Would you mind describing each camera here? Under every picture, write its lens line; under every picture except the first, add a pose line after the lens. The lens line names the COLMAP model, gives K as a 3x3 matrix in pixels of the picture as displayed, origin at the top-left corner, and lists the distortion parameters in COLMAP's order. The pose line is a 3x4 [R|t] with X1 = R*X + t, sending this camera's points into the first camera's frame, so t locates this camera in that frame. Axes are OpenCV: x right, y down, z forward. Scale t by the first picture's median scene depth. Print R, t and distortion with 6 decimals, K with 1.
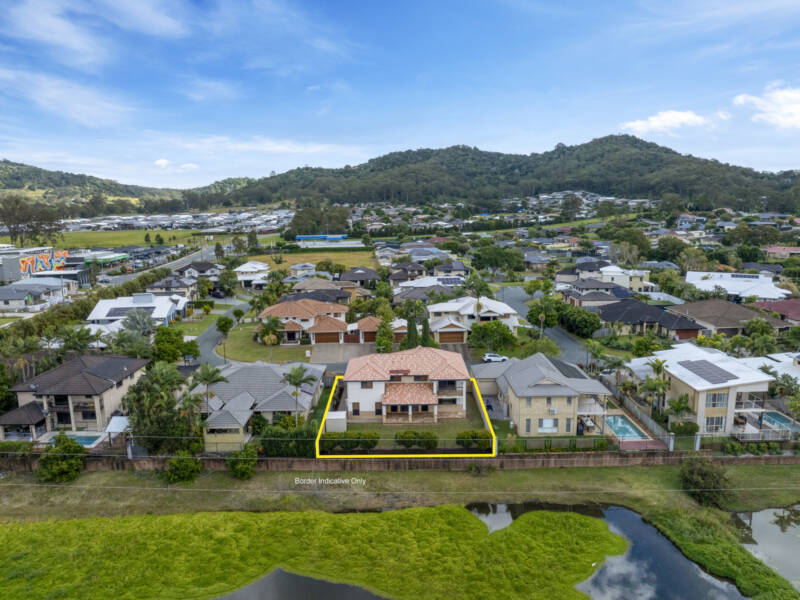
lens RADIAL K [[563.6, 0, 396.5], [0, 563.6, 299.6], [0, 0, 1]] dist [-0.035486, -0.003304]
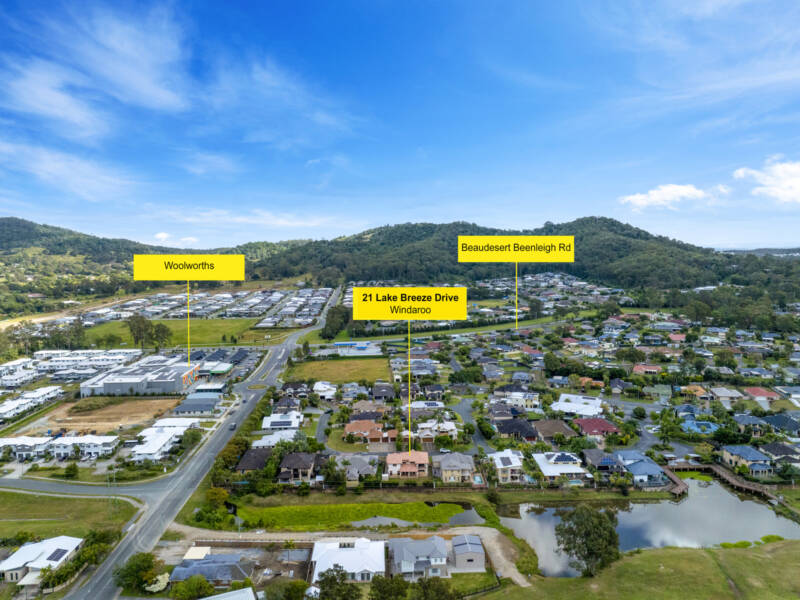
lens RADIAL K [[563.6, 0, 396.5], [0, 563.6, 299.6], [0, 0, 1]] dist [-0.035486, -0.003304]
pose [[0.999927, 0.002015, -0.011889, -0.008513], [-0.002988, 0.996593, -0.082417, -0.449081], [0.011683, 0.082447, 0.996527, -1.926451]]
